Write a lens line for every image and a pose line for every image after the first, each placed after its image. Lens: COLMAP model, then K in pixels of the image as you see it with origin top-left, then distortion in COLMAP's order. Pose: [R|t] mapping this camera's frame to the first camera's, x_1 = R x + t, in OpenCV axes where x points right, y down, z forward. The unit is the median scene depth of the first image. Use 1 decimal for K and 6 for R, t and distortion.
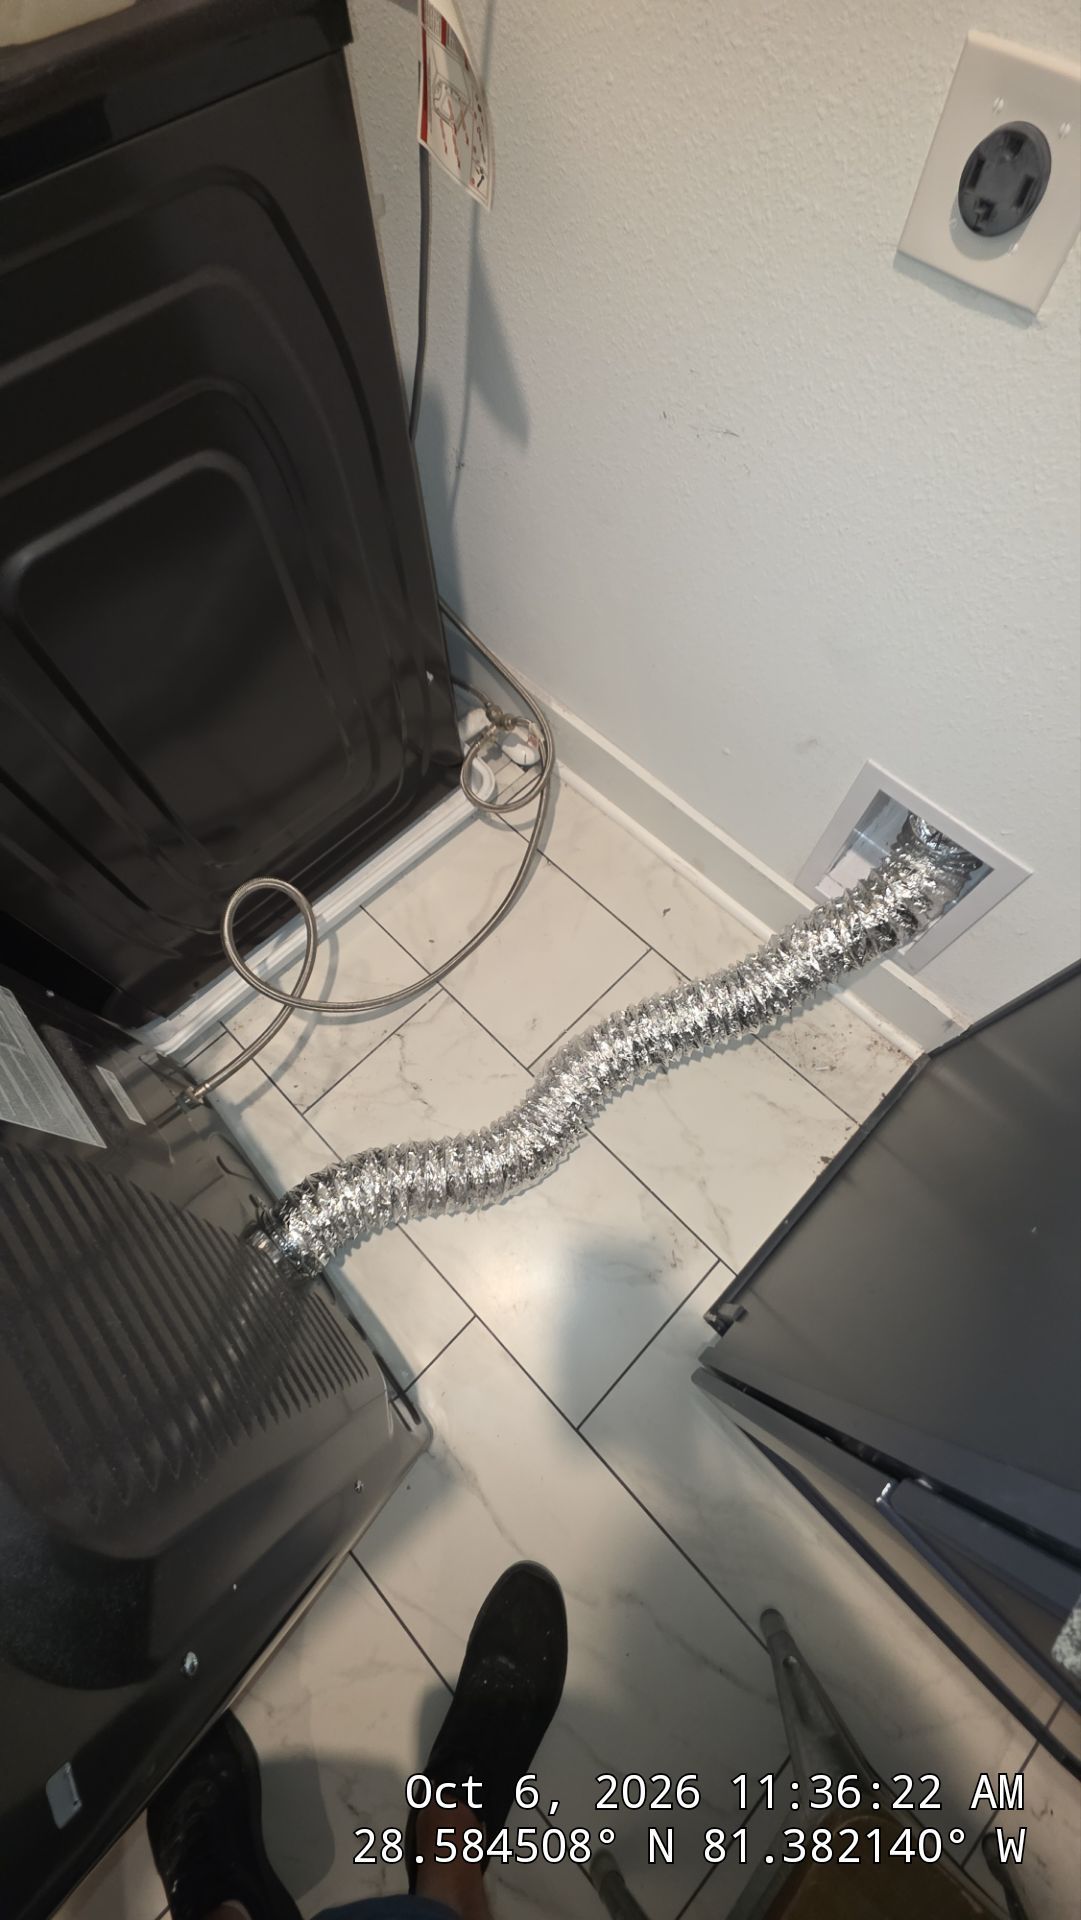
lens RADIAL K [[742.2, 0, 540.4], [0, 742.2, 968.3], [0, 0, 1]] dist [-0.026801, -0.000437]
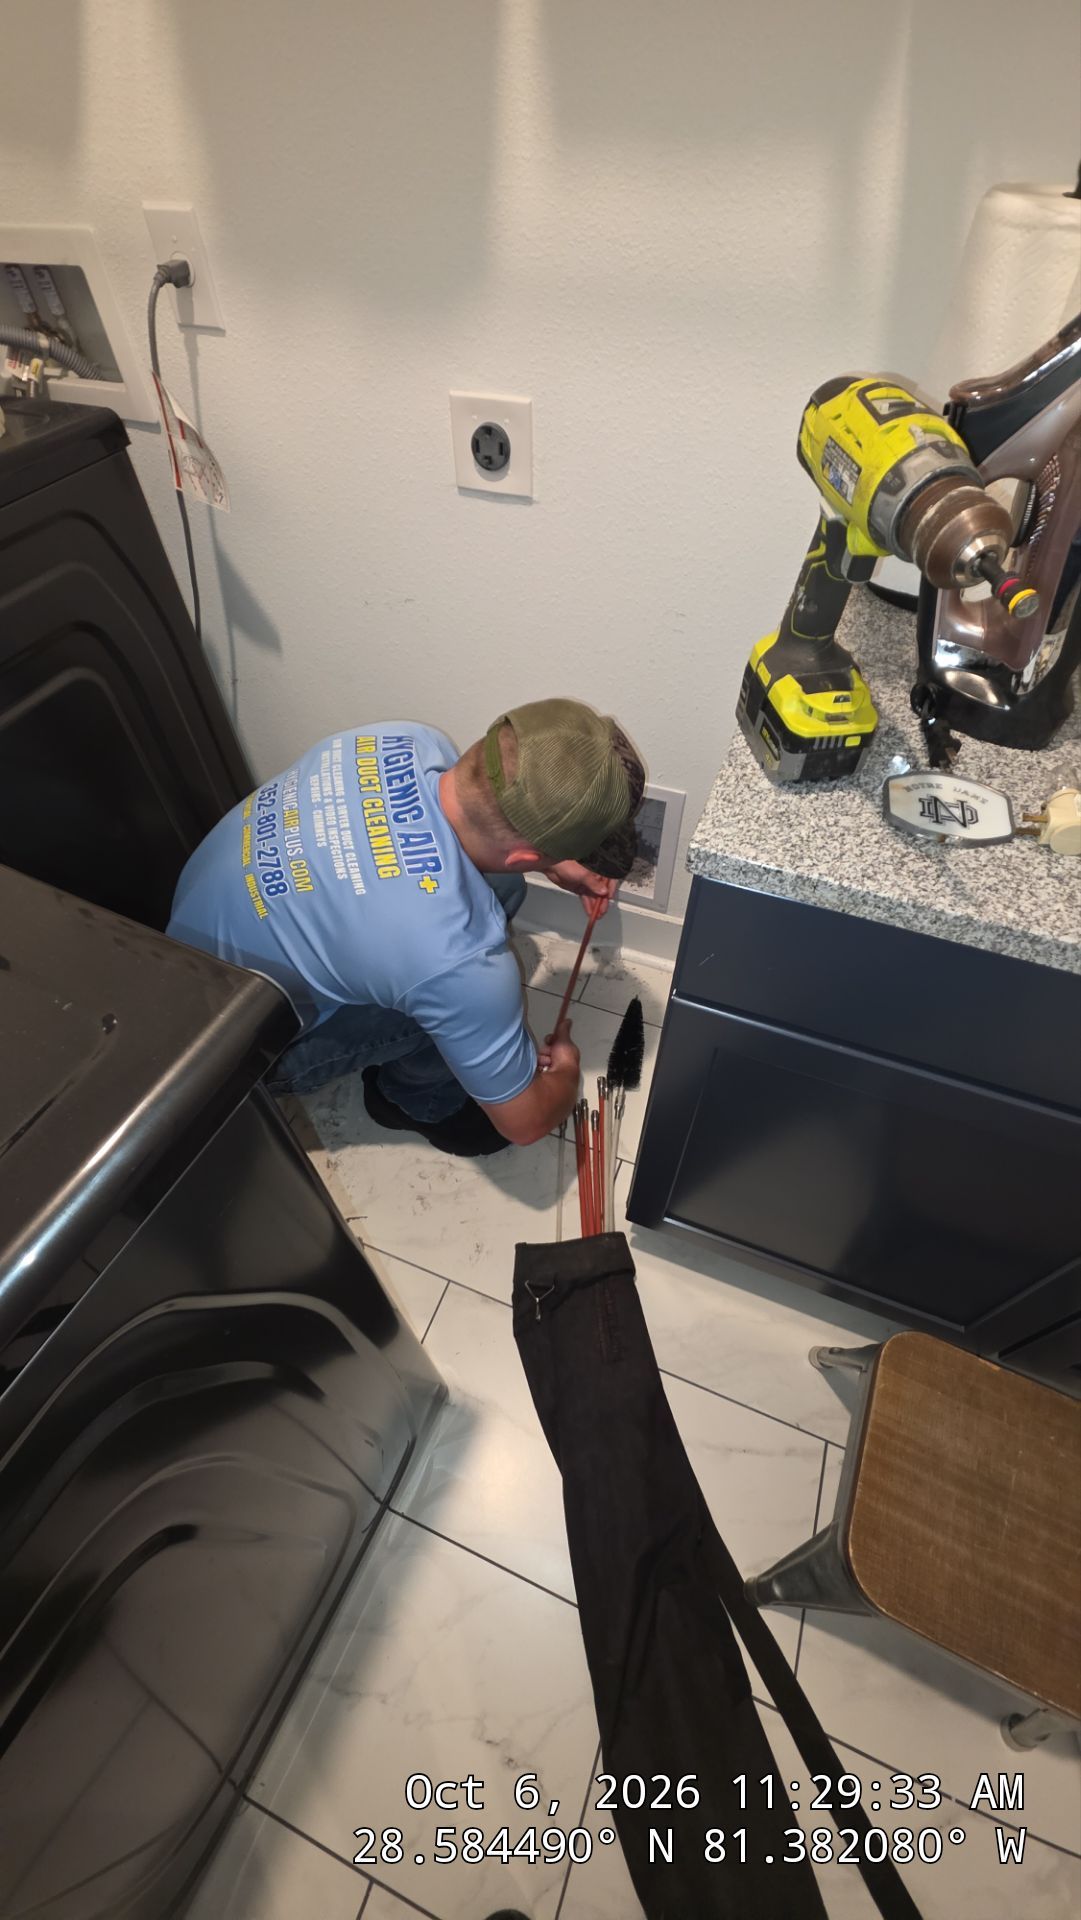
lens RADIAL K [[742.2, 0, 544.1], [0, 742.2, 966.9], [0, 0, 1]] dist [-0.026801, -0.000437]
pose [[0.916761, -0.306310, 0.256366, -0.177962], [0.367141, 0.899004, -0.238747, 0.671198], [-0.157343, 0.312996, 0.936630, -0.451540]]
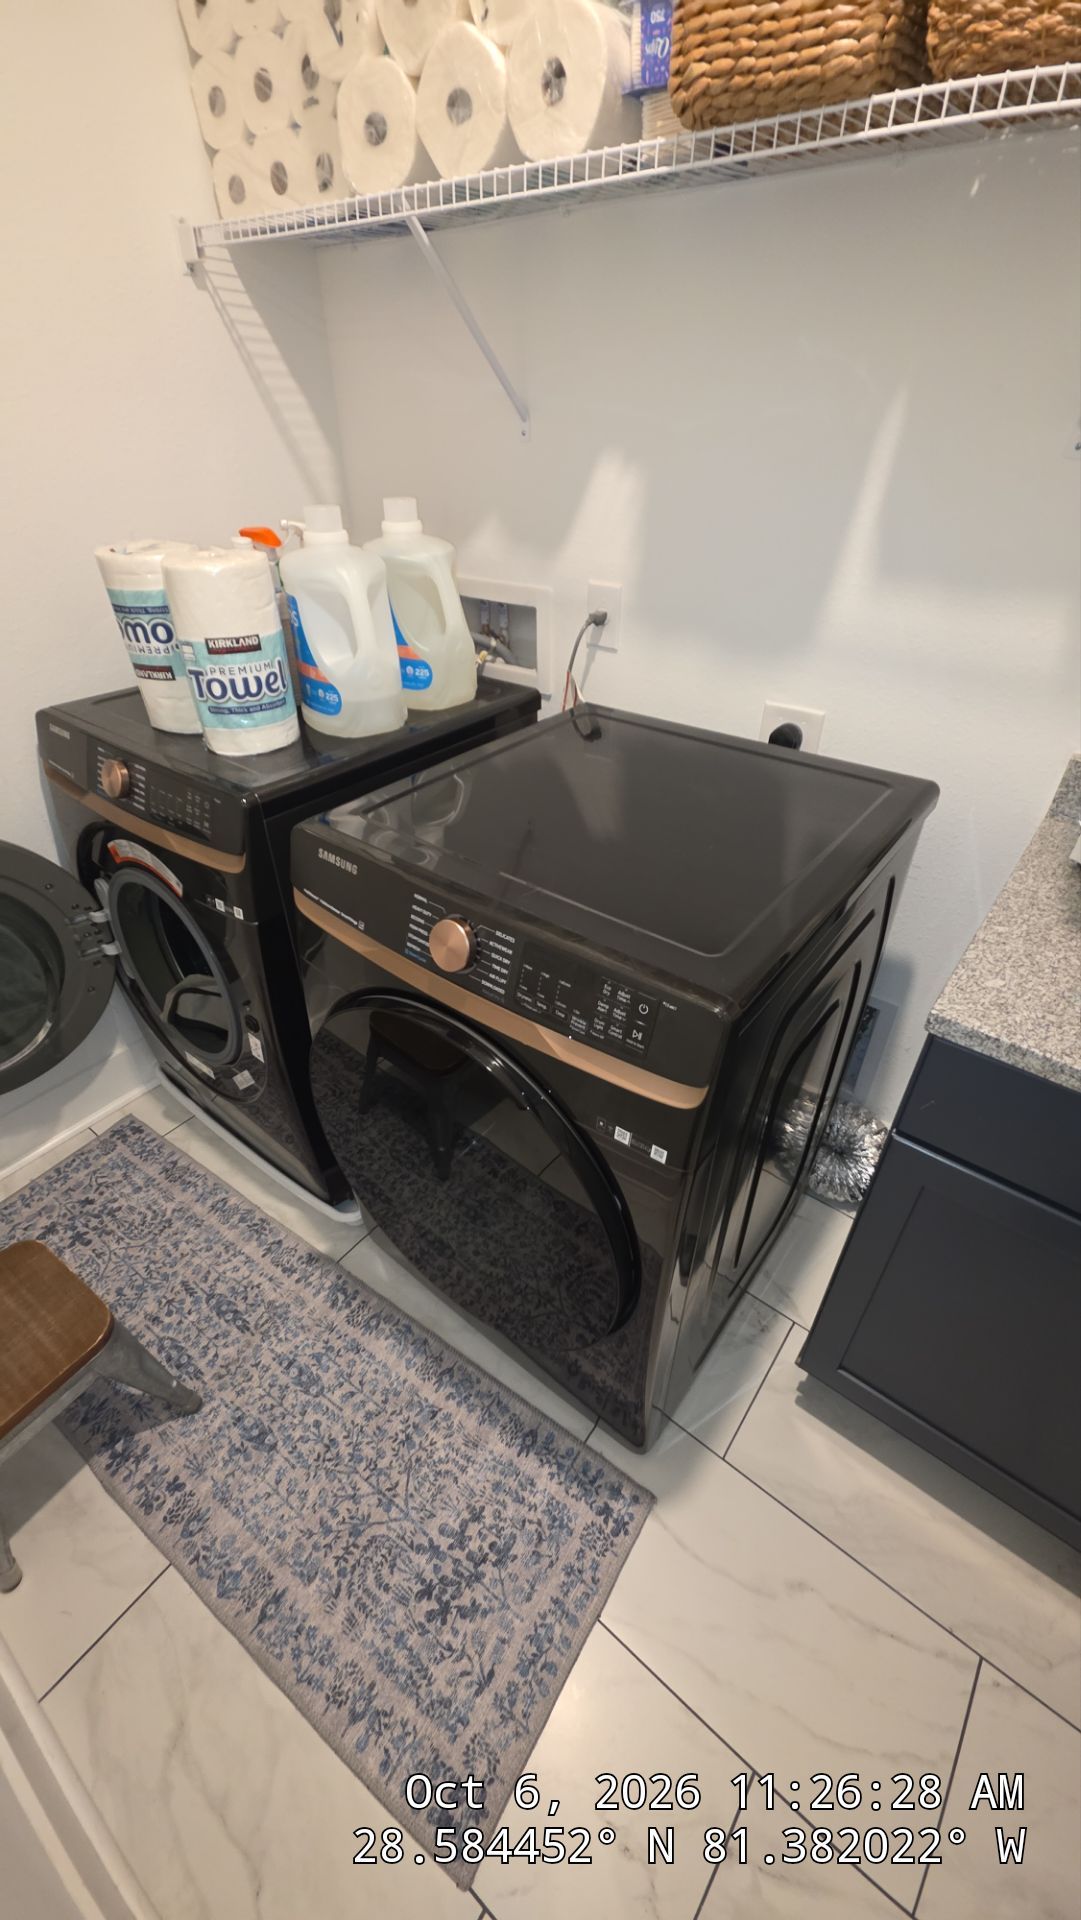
lens RADIAL K [[742.2, 0, 525.9], [0, 742.2, 958.7], [0, 0, 1]] dist [-0.026801, -0.000437]
pose [[0.993376, -0.064874, 0.094844, -0.609654], [0.105517, 0.841811, -0.529359, 0.949396], [-0.045499, 0.535860, 0.843080, -0.833609]]
